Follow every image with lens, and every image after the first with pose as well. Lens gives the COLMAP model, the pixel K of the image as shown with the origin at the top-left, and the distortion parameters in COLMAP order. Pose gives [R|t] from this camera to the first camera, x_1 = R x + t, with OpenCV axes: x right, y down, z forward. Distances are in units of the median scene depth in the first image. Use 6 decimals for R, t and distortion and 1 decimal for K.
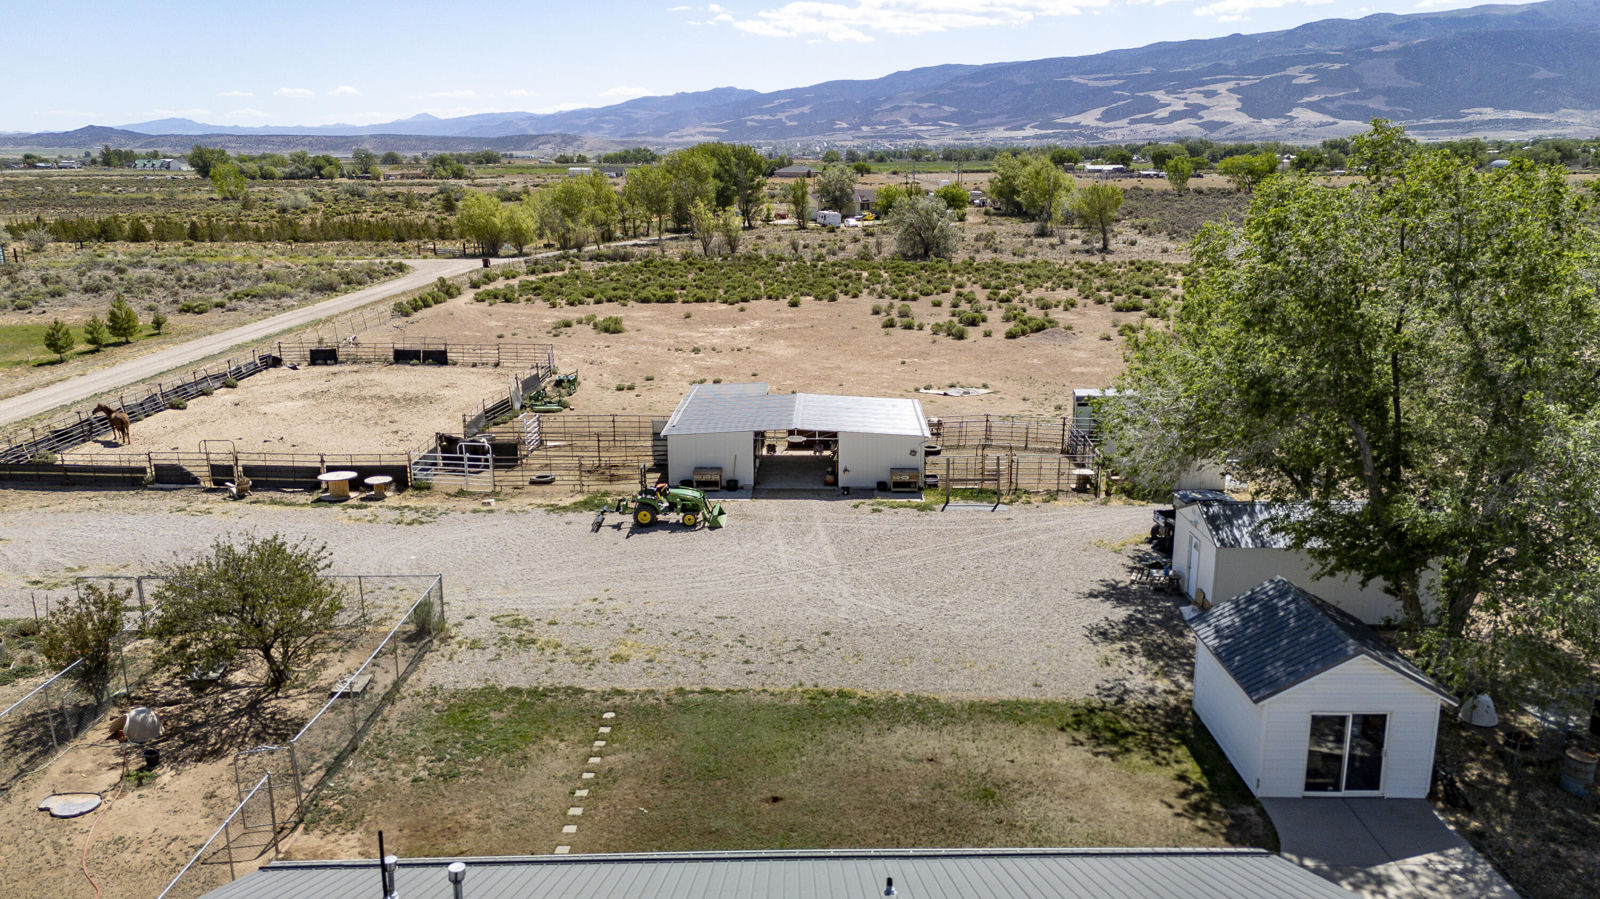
lens RADIAL K [[1171.3, 0, 806.6], [0, 1171.3, 447.0], [0, 0, 1]] dist [0.085224, -0.080309]
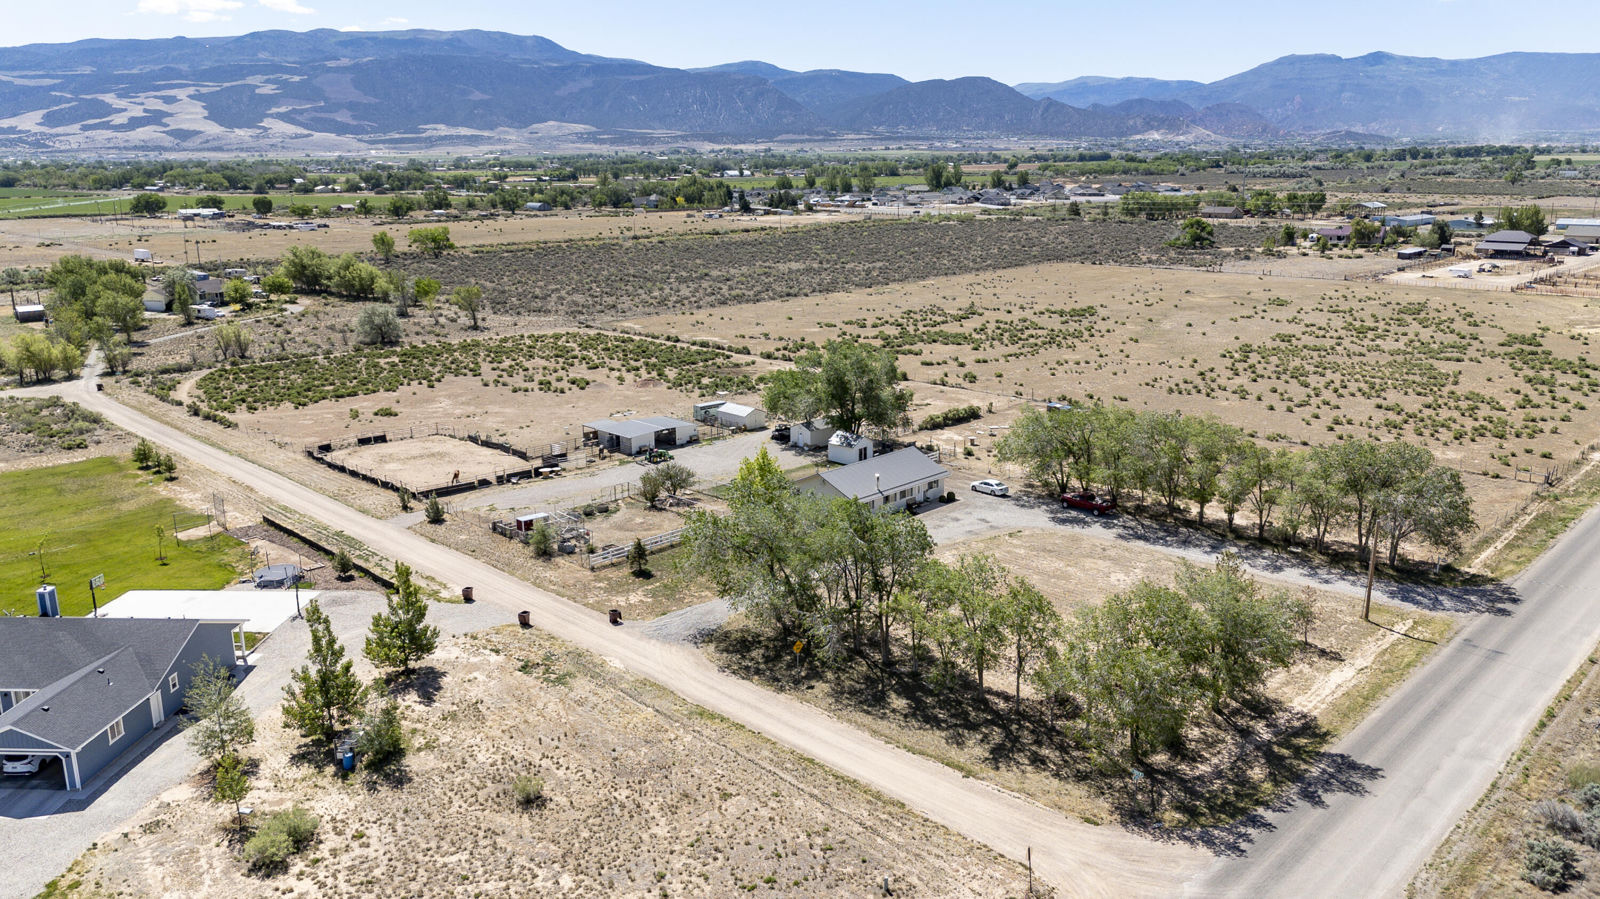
lens RADIAL K [[1171.3, 0, 806.6], [0, 1171.3, 447.0], [0, 0, 1]] dist [0.085224, -0.080309]
pose [[0.699164, -0.174801, 0.693263, -0.393103], [0.178348, 0.981639, 0.067646, -0.021874], [-0.692359, 0.076346, 0.717503, -0.316631]]
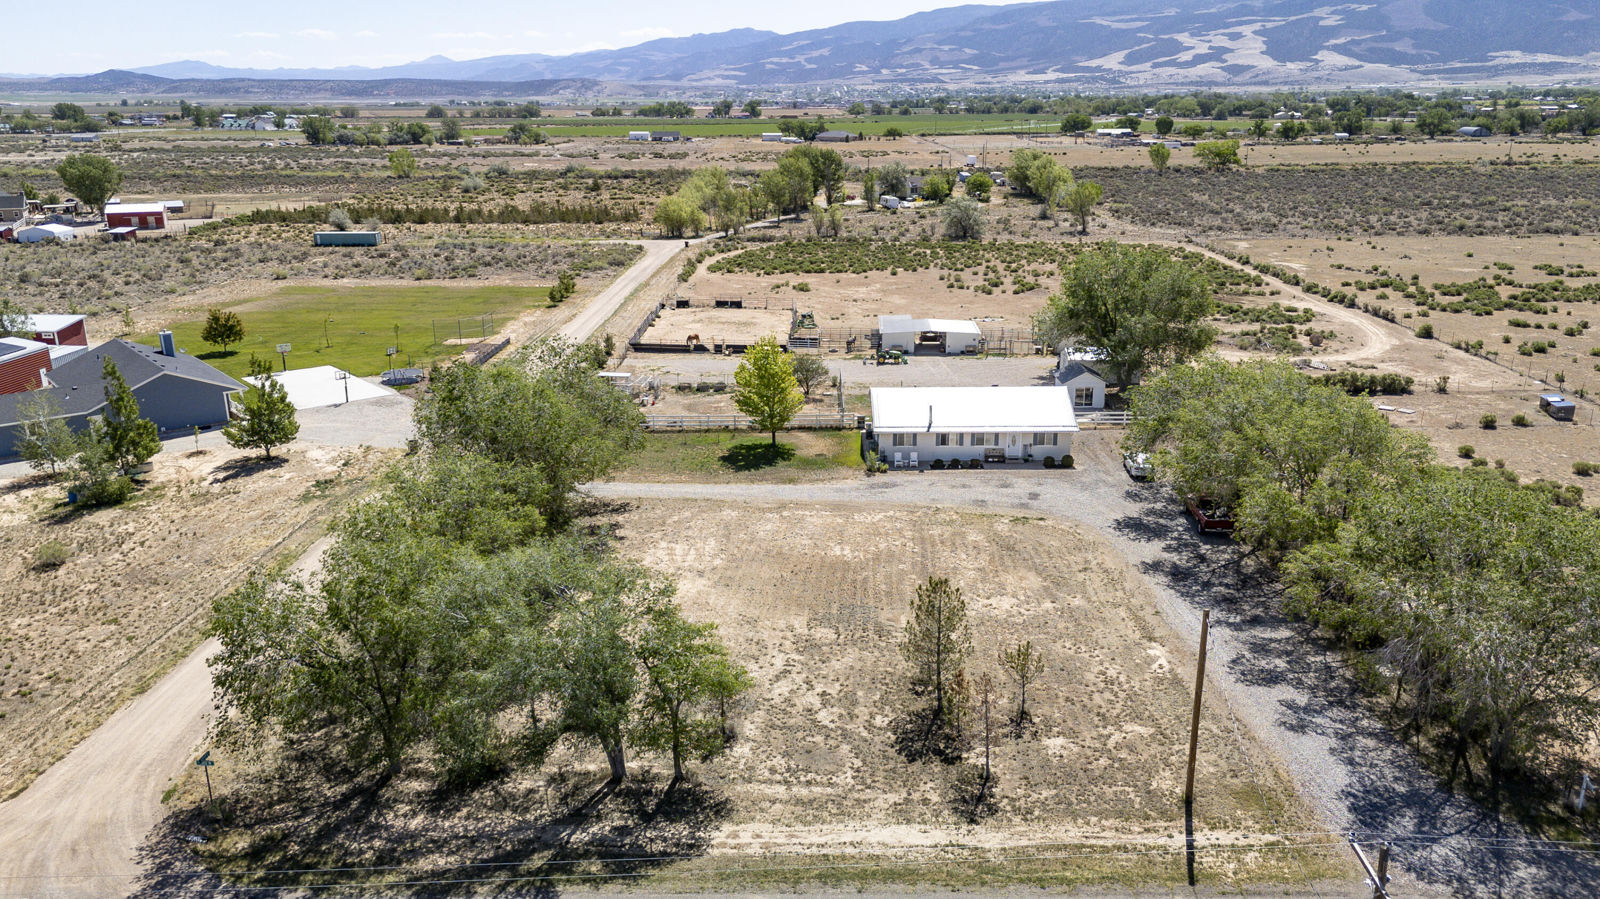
lens RADIAL K [[1171.3, 0, 806.6], [0, 1171.3, 447.0], [0, 0, 1]] dist [0.085224, -0.080309]
pose [[0.999890, 0.003063, -0.014512, -0.053017], [-0.002407, 0.998985, 0.044974, 0.027306], [0.014635, -0.044934, 0.998883, -0.355934]]
